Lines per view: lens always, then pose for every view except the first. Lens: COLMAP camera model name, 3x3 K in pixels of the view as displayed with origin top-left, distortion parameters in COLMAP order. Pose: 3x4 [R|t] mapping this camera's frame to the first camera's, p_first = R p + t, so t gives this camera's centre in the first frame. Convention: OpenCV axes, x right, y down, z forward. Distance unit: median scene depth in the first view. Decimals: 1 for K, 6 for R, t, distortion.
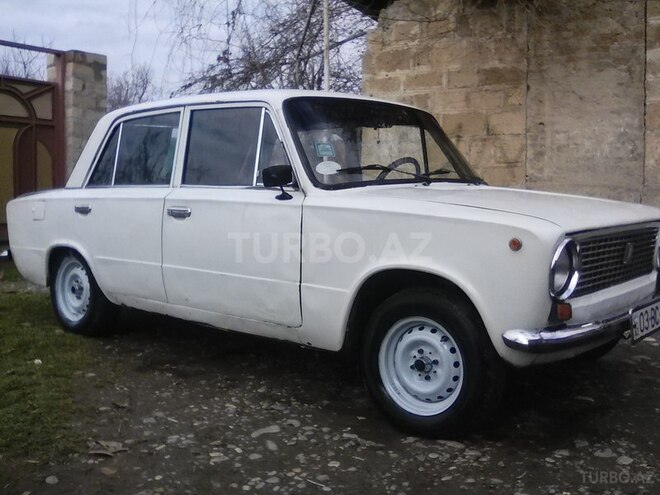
lens RADIAL K [[743.9, 0, 330.0], [0, 743.9, 247.5], [0, 0, 1]] dist [-0.004132, -0.263643]
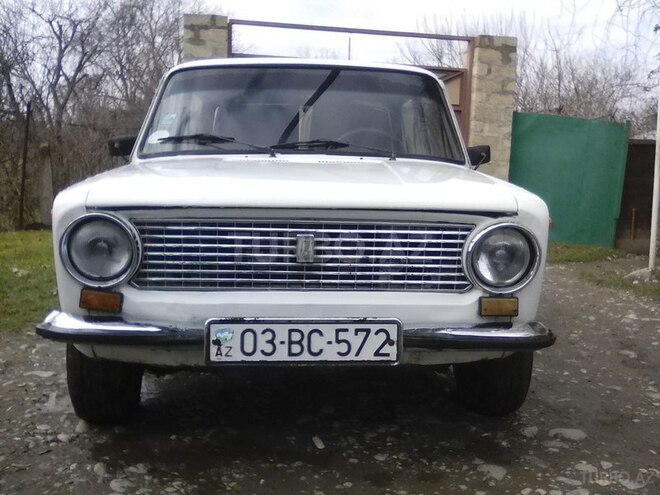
lens RADIAL K [[743.9, 0, 330.0], [0, 743.9, 247.5], [0, 0, 1]] dist [-0.004132, -0.263643]
pose [[0.678035, 0.089460, -0.729565, 0.281527], [-0.080059, 0.995649, 0.047683, -0.008536], [0.730657, 0.026077, 0.682247, 0.158328]]
